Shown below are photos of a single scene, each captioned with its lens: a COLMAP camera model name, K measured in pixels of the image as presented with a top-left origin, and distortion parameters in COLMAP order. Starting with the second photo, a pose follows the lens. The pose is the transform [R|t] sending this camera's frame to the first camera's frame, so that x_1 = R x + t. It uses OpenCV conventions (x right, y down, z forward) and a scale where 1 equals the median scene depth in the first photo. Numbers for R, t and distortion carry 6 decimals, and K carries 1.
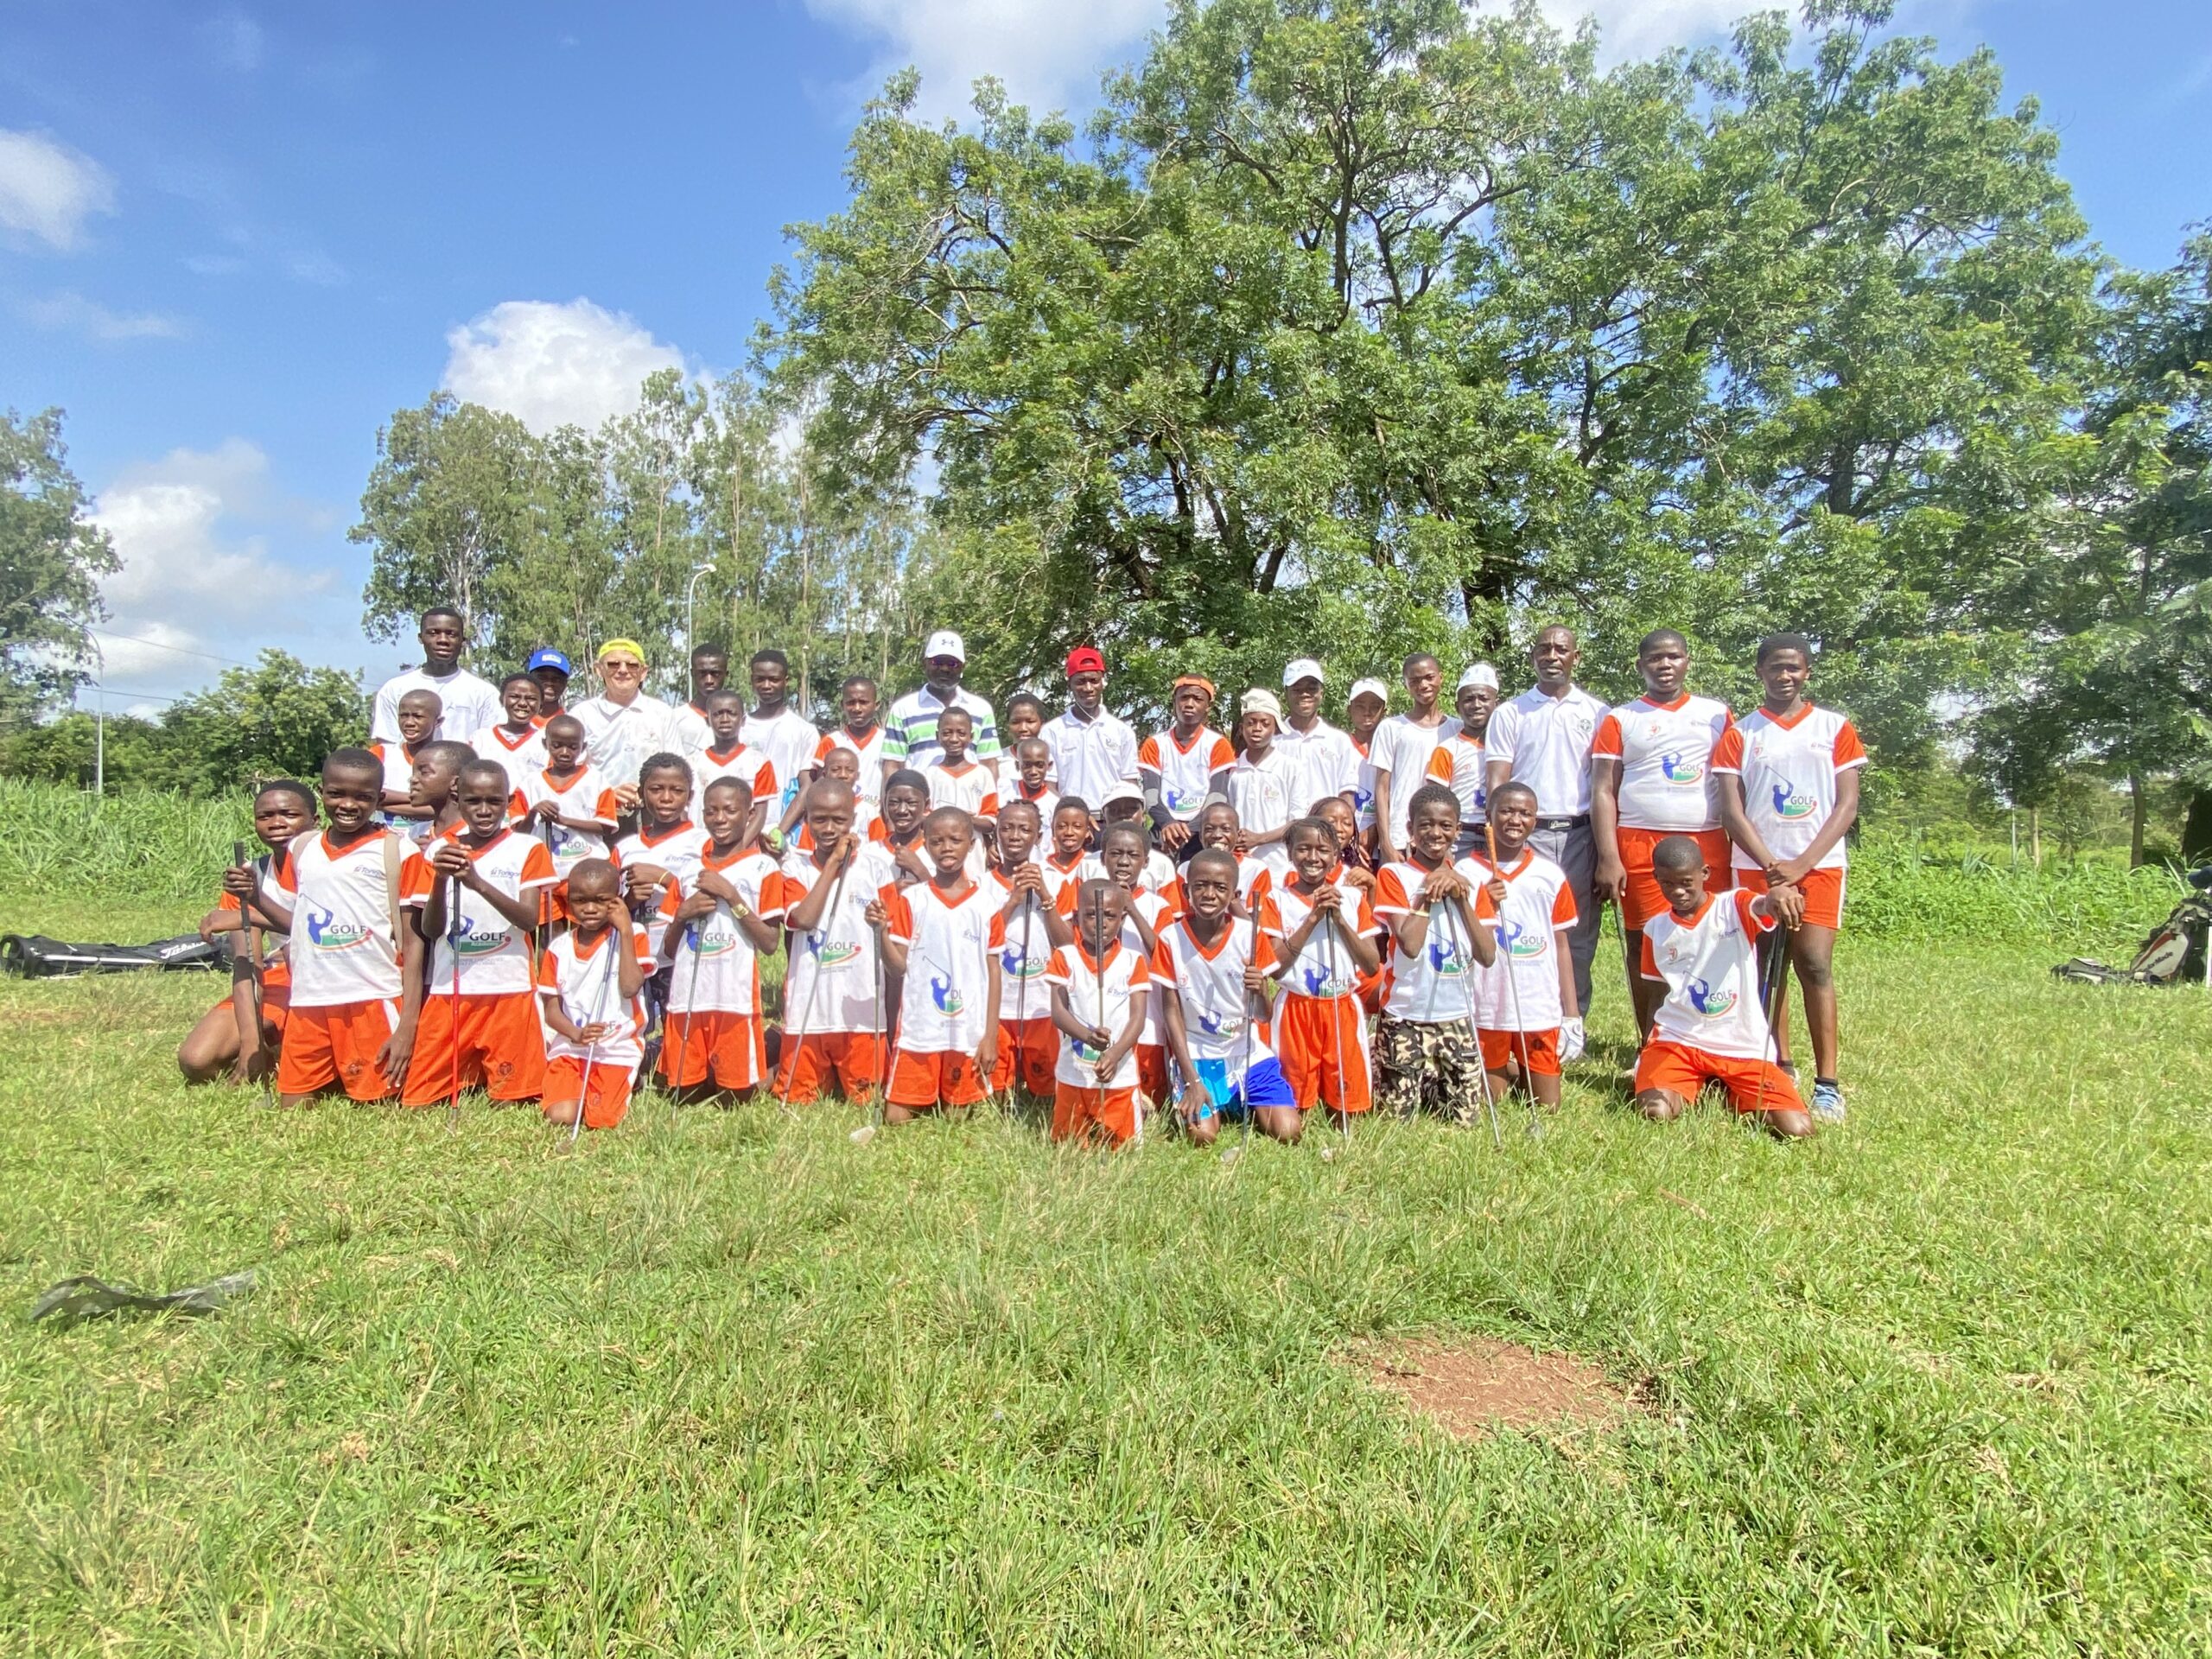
lens RADIAL K [[1081.2, 0, 1097.3], [0, 1081.2, 853.4], [0, 0, 1]] dist [0.023700, 0.000309]
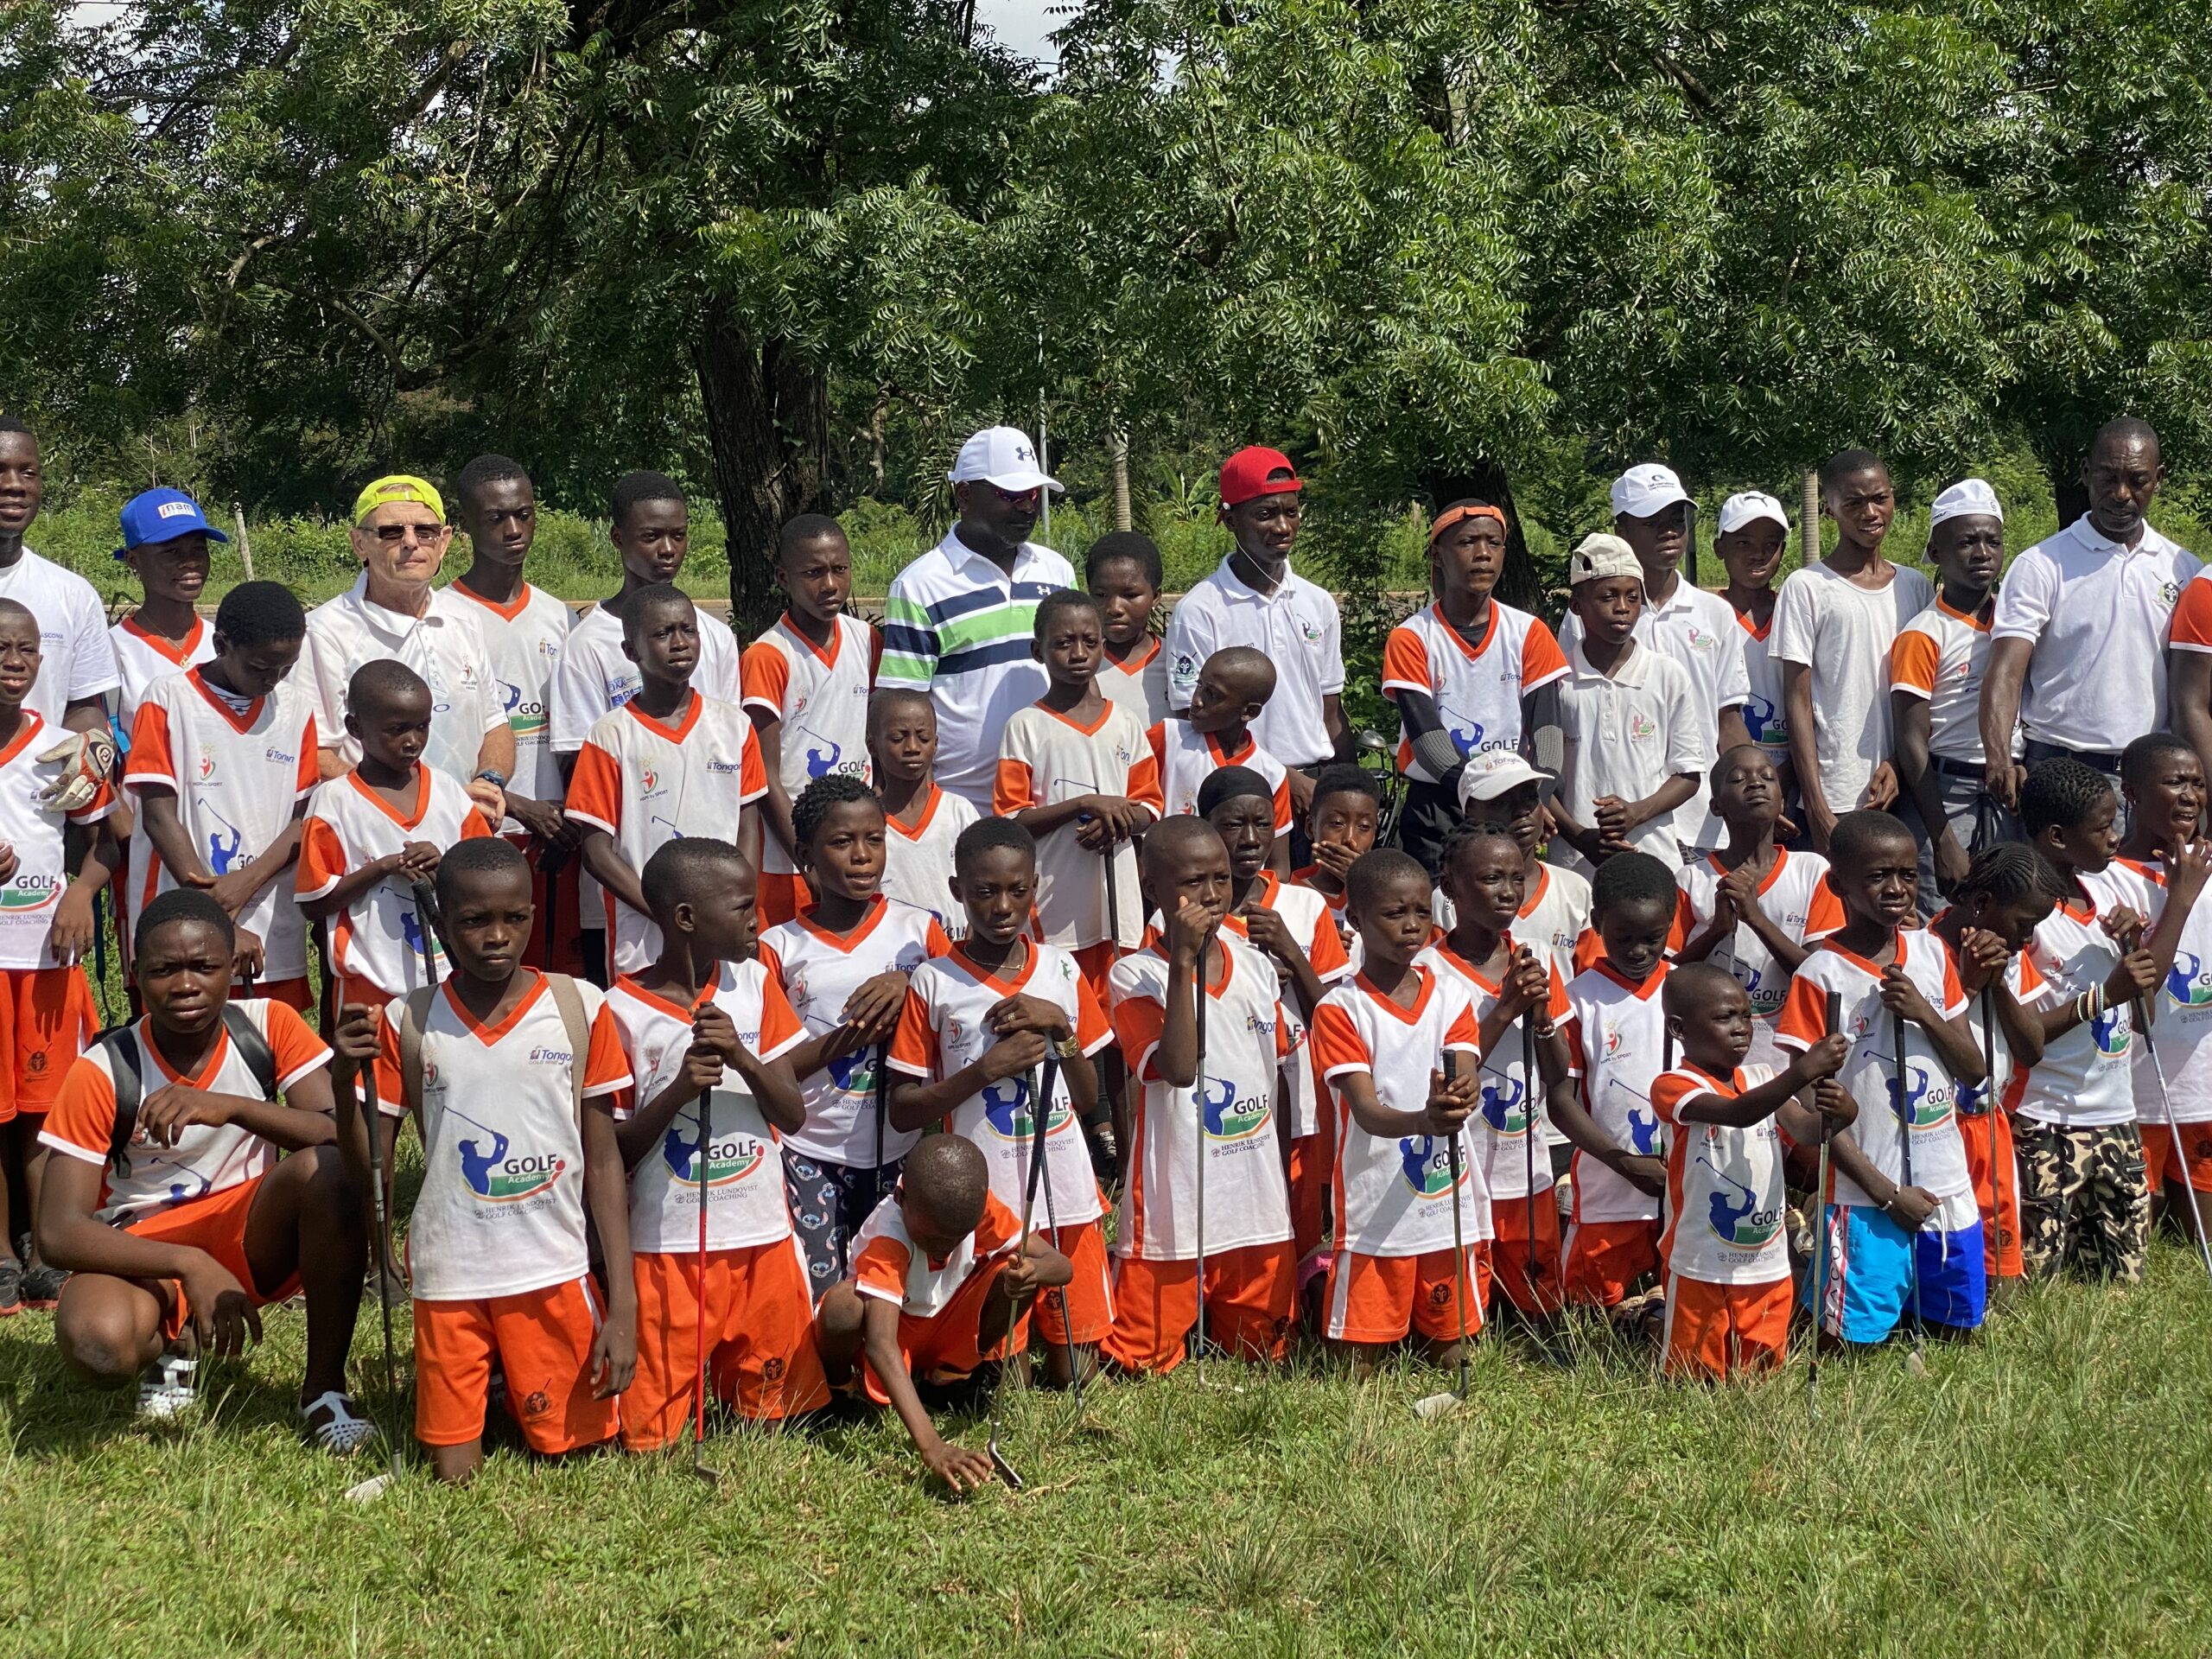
lens RADIAL K [[3375.0, 0, 1108.1], [0, 3375.0, 825.6], [0, 0, 1]] dist [0.223424, 0.000000]
pose [[0.925361, -0.071468, 0.372290, -0.722003], [0.041108, 0.995195, 0.088868, -0.167221], [-0.376852, -0.066931, 0.923852, -0.479296]]
